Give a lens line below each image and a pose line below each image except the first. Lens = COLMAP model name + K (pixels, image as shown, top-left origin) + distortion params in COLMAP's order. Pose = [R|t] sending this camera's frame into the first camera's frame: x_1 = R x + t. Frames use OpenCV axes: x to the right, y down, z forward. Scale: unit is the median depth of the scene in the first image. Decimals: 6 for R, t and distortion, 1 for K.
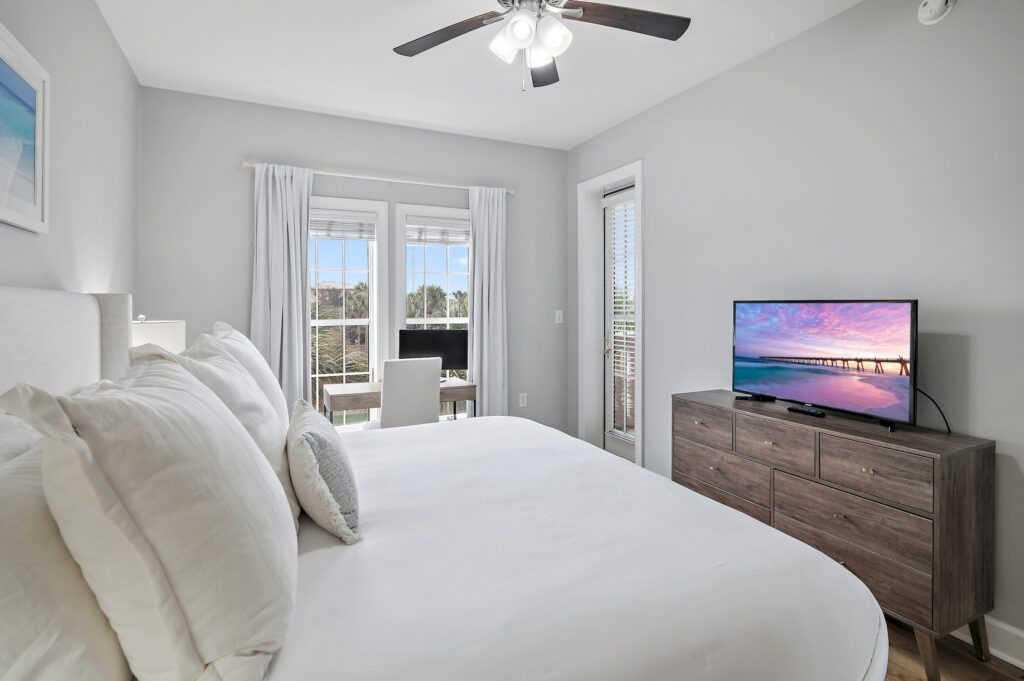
lens RADIAL K [[507.1, 0, 512.3], [0, 507.1, 309.7], [0, 0, 1]] dist [0.020591, -0.001305]
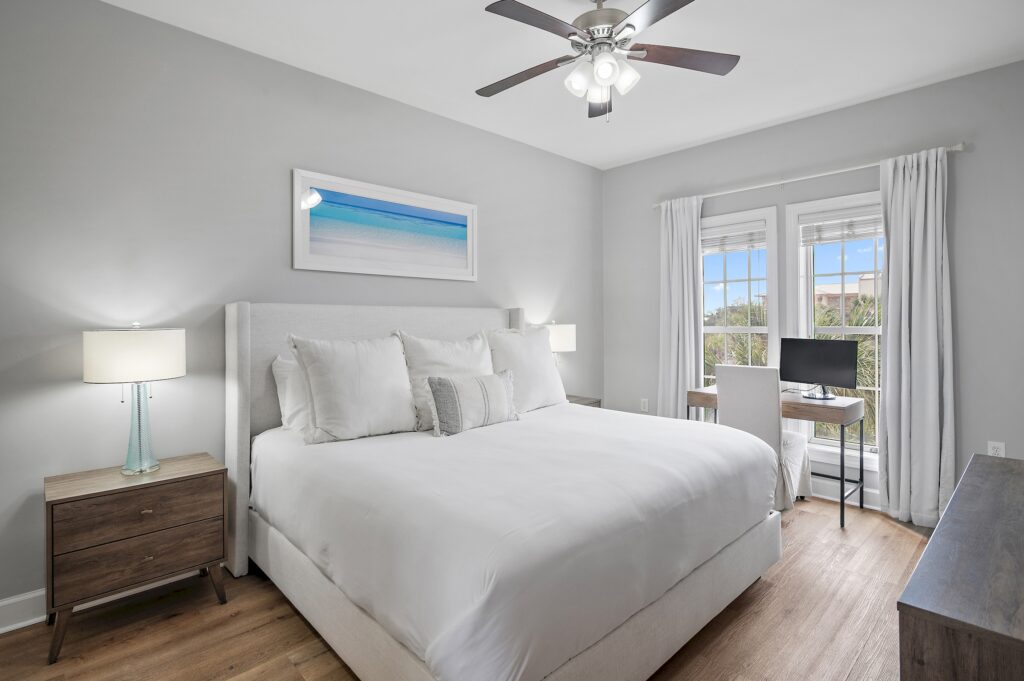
lens RADIAL K [[507.1, 0, 514.4], [0, 507.1, 330.9], [0, 0, 1]] dist [0.020591, -0.001305]
pose [[0.337300, 0.019857, -0.941188, 0.511313], [-0.001560, 0.999788, 0.020534, 0.006492], [0.941396, -0.005458, 0.337260, 0.202417]]
